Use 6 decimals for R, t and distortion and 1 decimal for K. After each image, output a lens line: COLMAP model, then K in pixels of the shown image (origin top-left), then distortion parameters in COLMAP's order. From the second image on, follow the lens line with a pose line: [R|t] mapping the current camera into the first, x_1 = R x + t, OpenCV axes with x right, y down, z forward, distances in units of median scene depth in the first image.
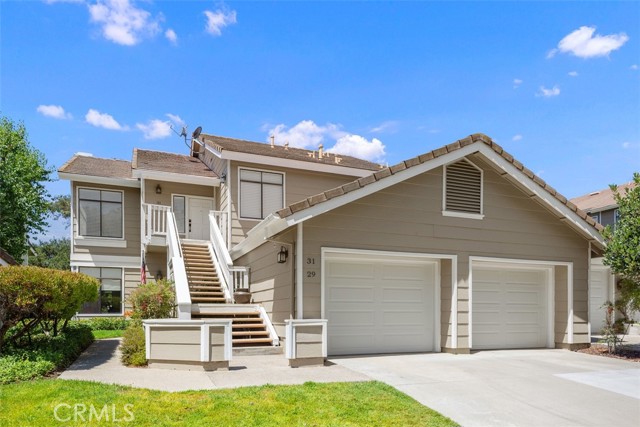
lens RADIAL K [[364.3, 0, 303.6], [0, 364.3, 230.9], [0, 0, 1]] dist [0.010448, -0.003066]
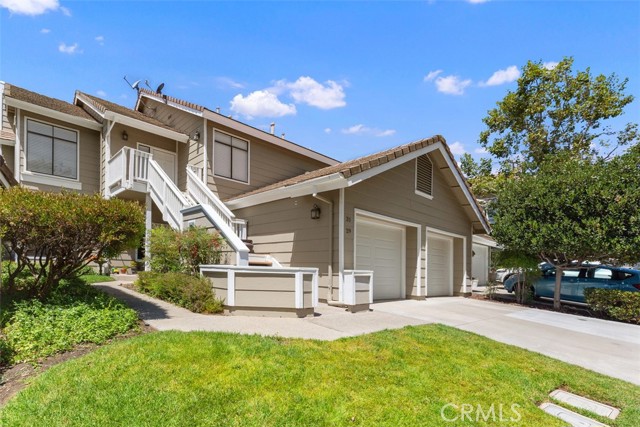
lens RADIAL K [[294.0, 0, 268.4], [0, 294.0, 203.3], [0, 0, 1]] dist [0.007583, -0.001952]
pose [[0.942324, 0.104046, 0.318119, -0.446360], [-0.107041, 0.994222, -0.008105, 0.058015], [-0.317125, -0.026414, 0.948016, 0.180574]]
